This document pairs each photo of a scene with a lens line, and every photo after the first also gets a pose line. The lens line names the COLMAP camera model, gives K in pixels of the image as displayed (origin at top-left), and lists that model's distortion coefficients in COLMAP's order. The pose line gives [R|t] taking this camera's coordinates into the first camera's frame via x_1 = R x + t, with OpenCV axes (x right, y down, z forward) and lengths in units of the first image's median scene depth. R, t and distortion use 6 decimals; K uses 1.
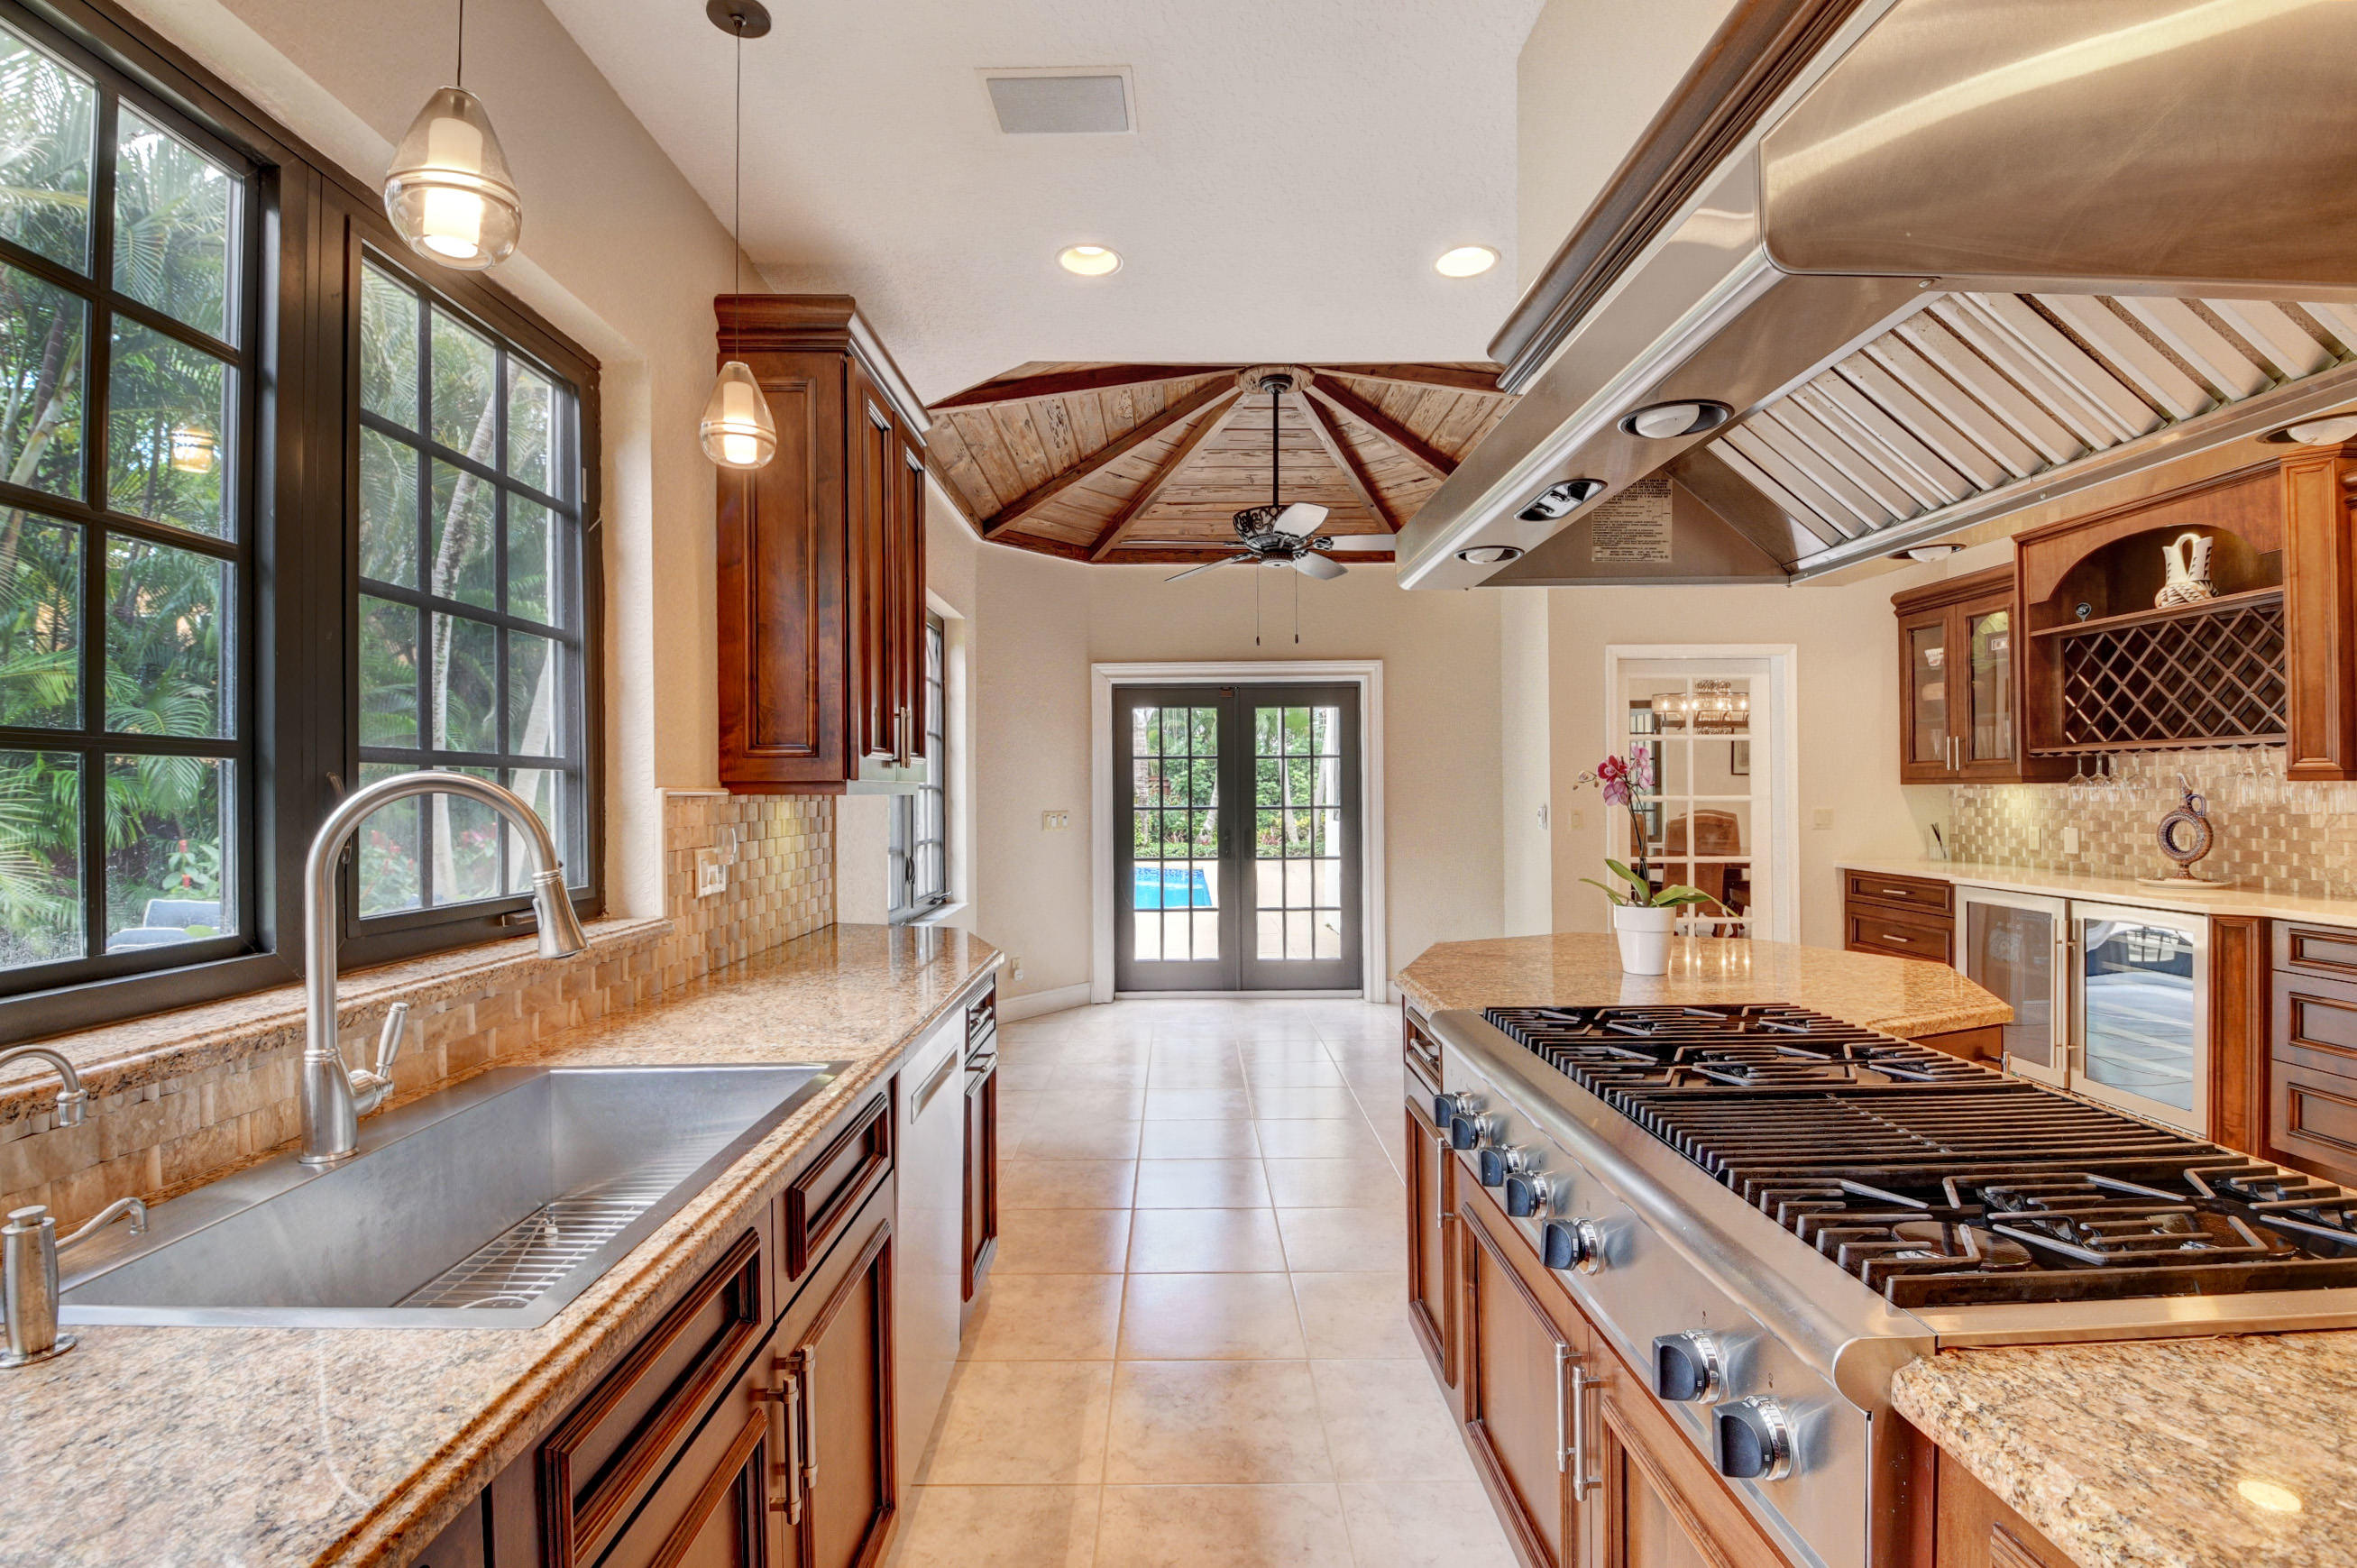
lens RADIAL K [[1031.0, 0, 1178.5], [0, 1031.0, 784.0], [0, 0, 1]] dist [0.017730, -0.032200]
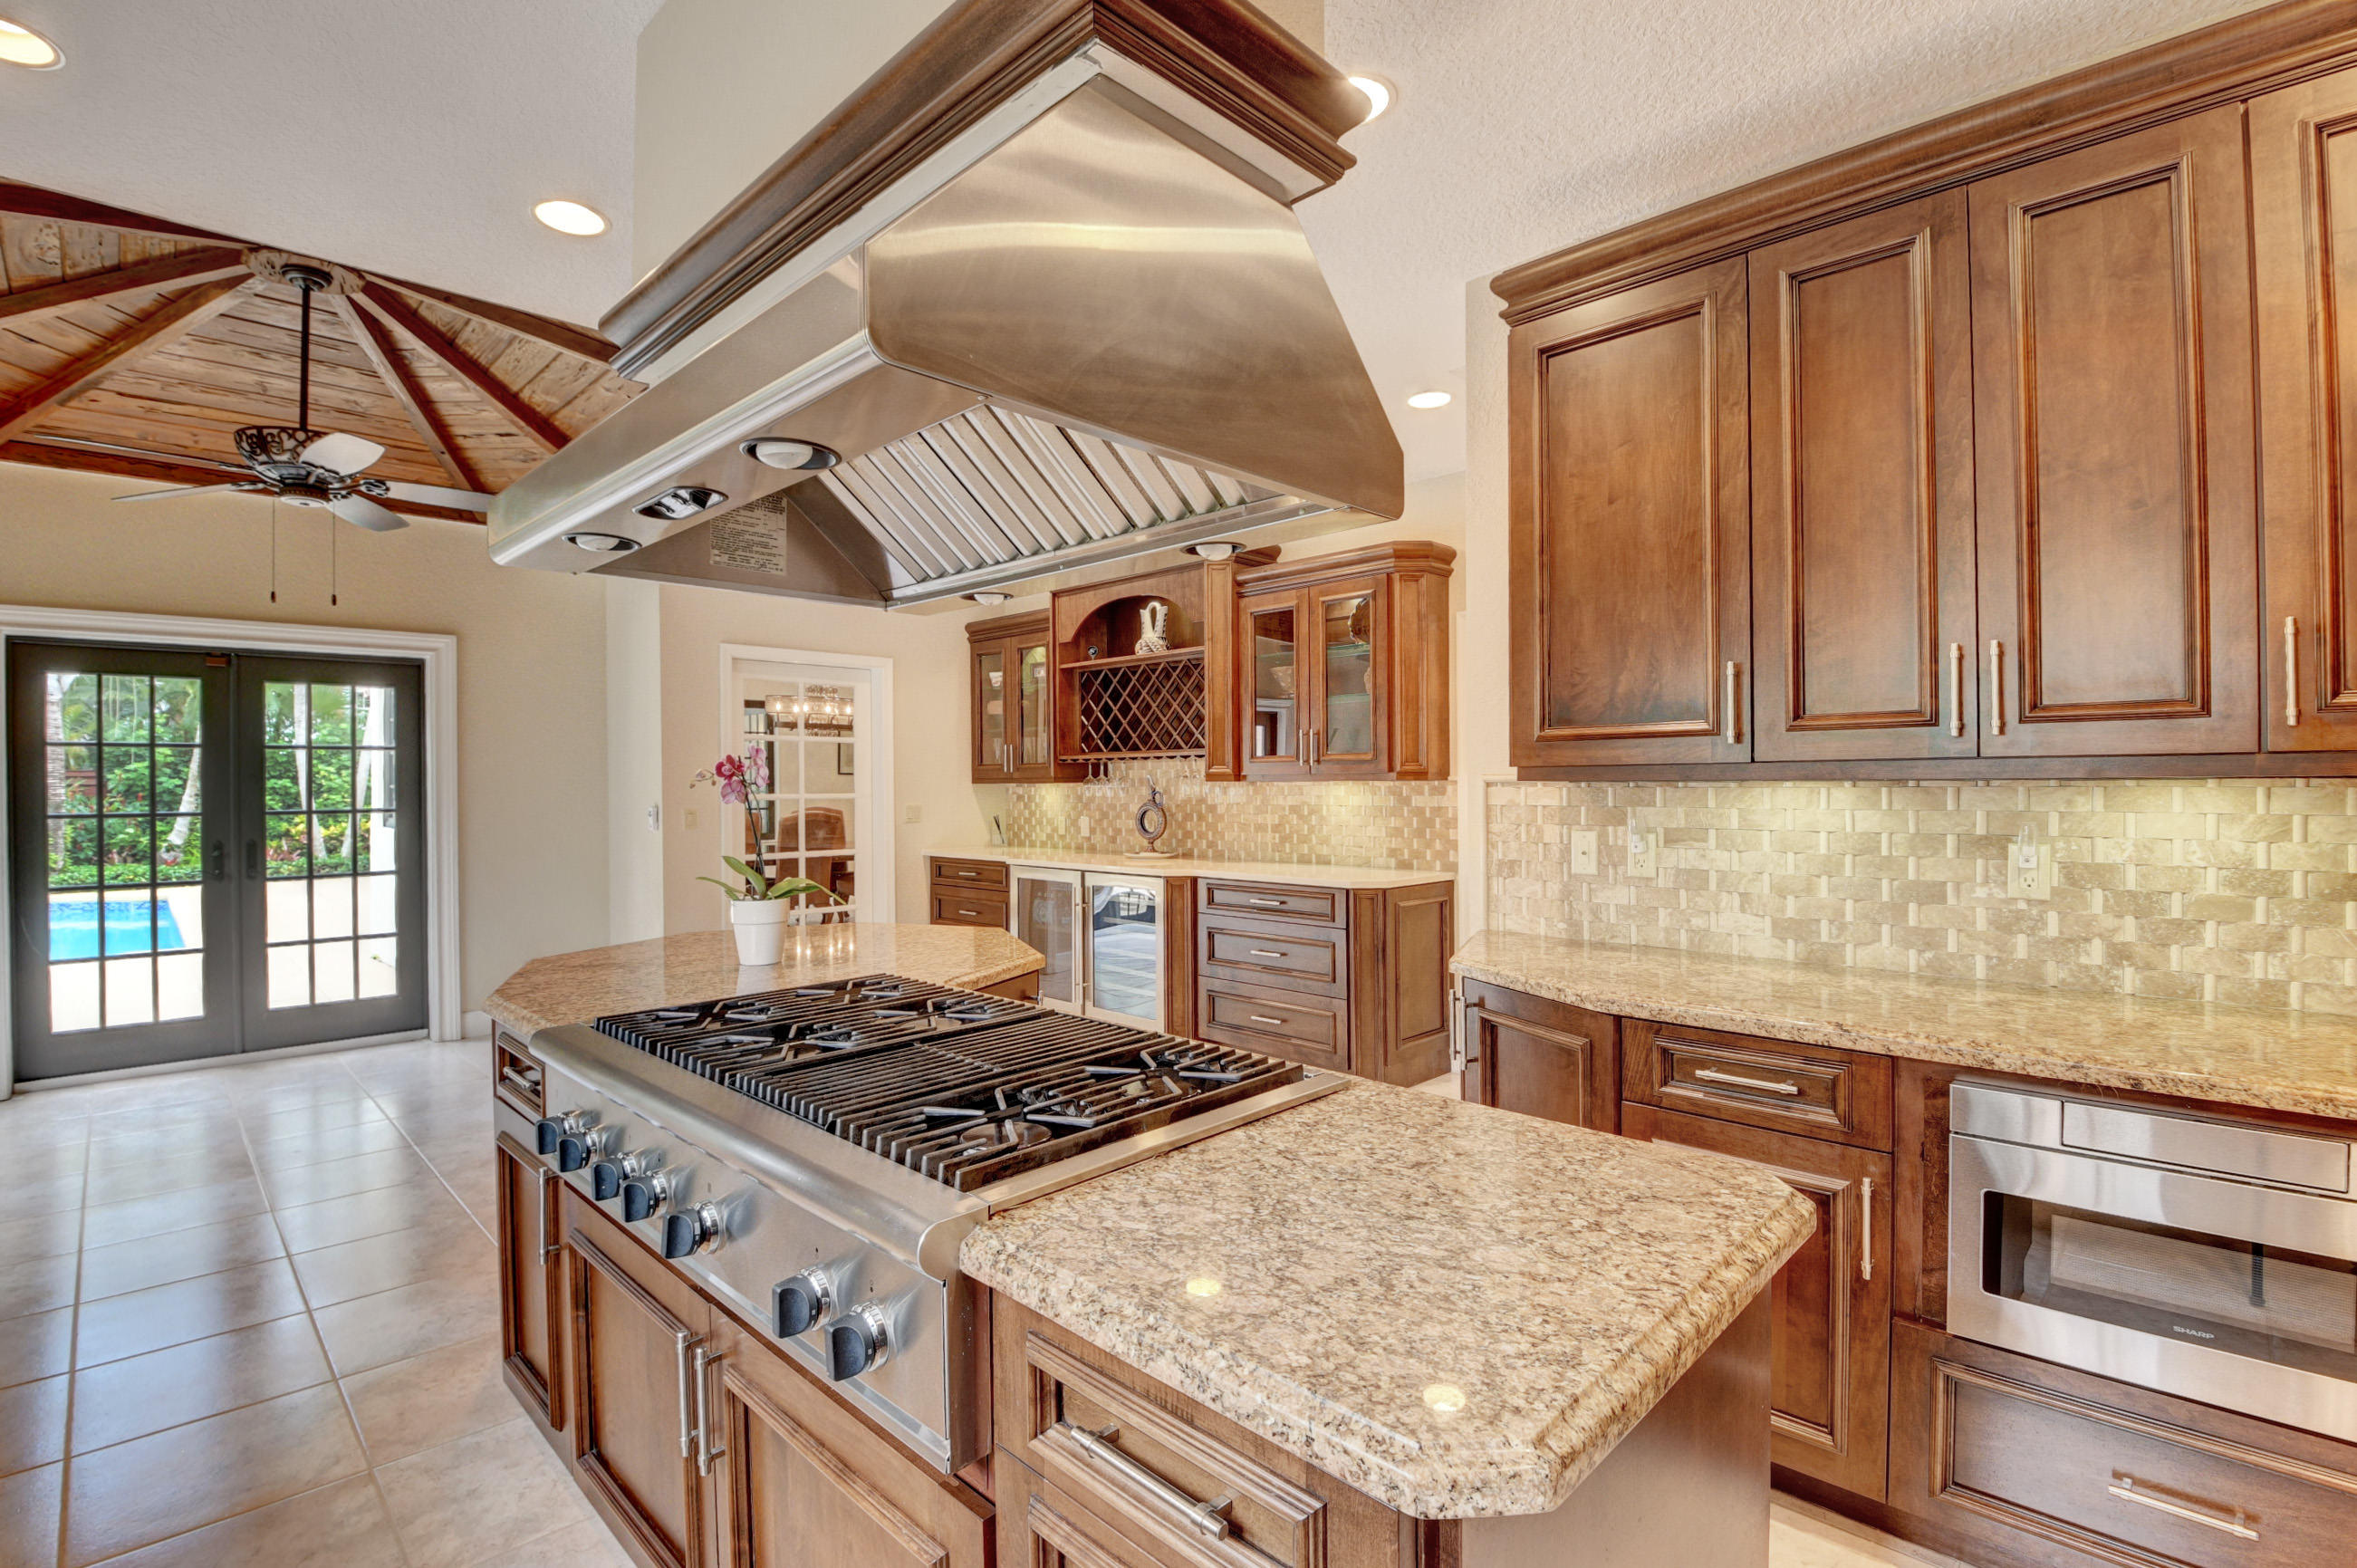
lens RADIAL K [[1115.8, 0, 1226.4], [0, 1115.8, 787.2], [0, 0, 1]] dist [0.013129, -0.024107]
pose [[0.677948, -0.000576, 0.735109, -0.058015], [-0.000943, 0.999998, 0.001653, 0.002428], [-0.735109, -0.001814, 0.677947, -0.107300]]
